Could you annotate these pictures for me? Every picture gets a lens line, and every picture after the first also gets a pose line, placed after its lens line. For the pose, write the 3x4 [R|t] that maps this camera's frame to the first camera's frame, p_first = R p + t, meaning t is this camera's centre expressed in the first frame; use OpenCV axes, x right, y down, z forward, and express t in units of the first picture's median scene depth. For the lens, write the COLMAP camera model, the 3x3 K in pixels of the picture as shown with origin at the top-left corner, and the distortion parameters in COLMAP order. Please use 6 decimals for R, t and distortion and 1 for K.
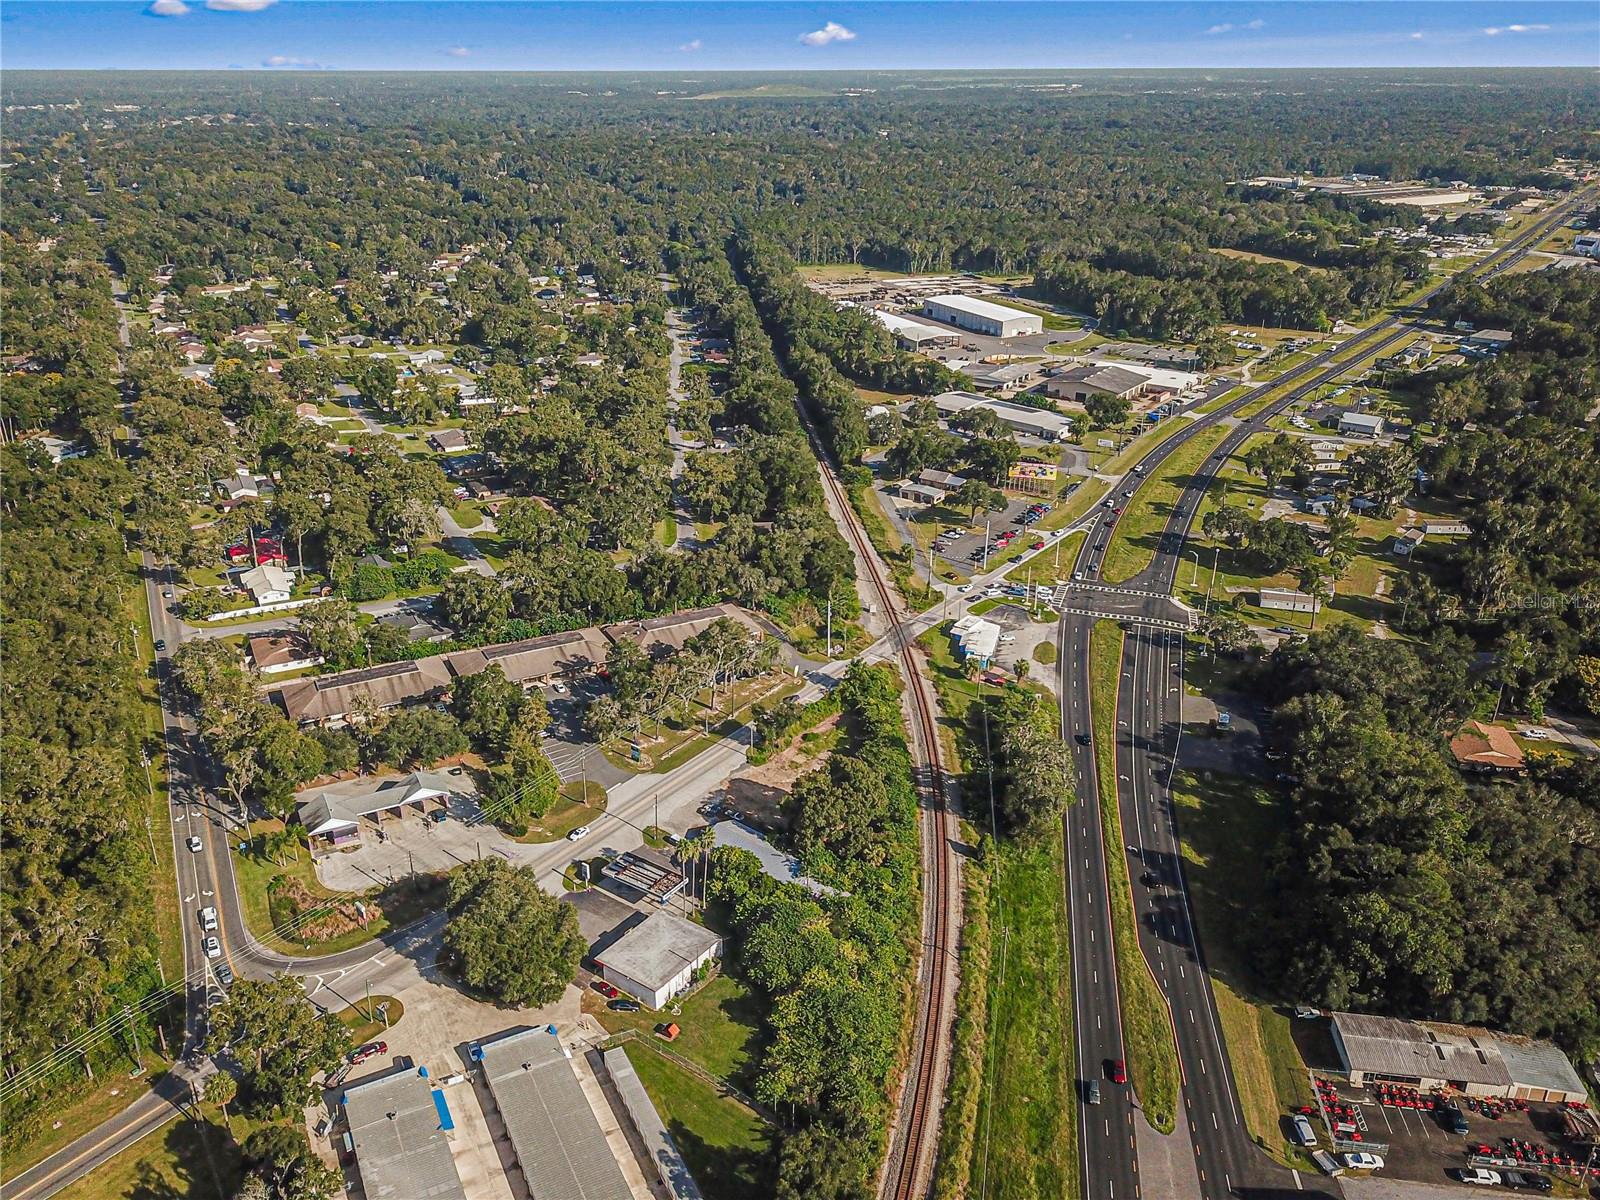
lens RADIAL K [[1250.2, 0, 794.2], [0, 1250.2, 595.0], [0, 0, 1]] dist [0.036271, -0.005139]
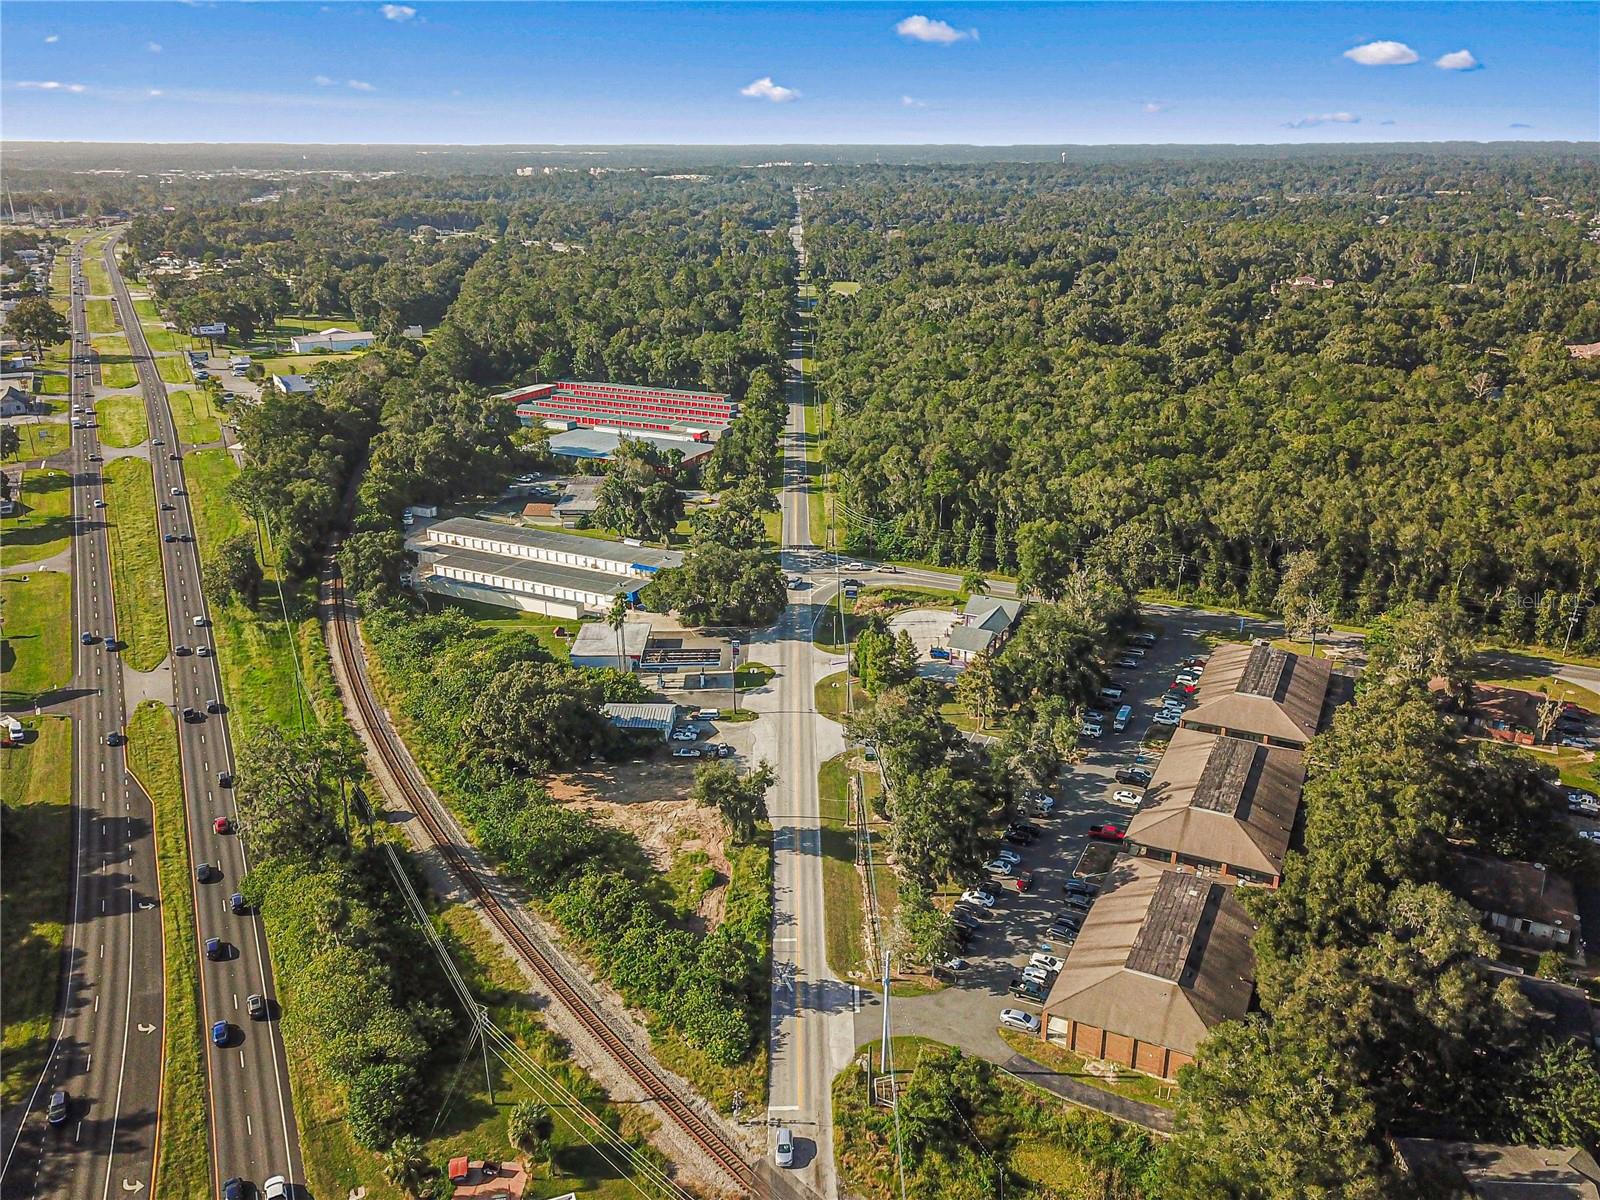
lens RADIAL K [[1250.2, 0, 794.2], [0, 1250.2, 595.0], [0, 0, 1]] dist [0.036271, -0.005139]
pose [[-0.808389, 0.208841, -0.550356, 0.223341], [-0.220689, 0.759232, 0.612261, -0.287977], [0.545713, 0.616402, -0.567666, 1.005236]]
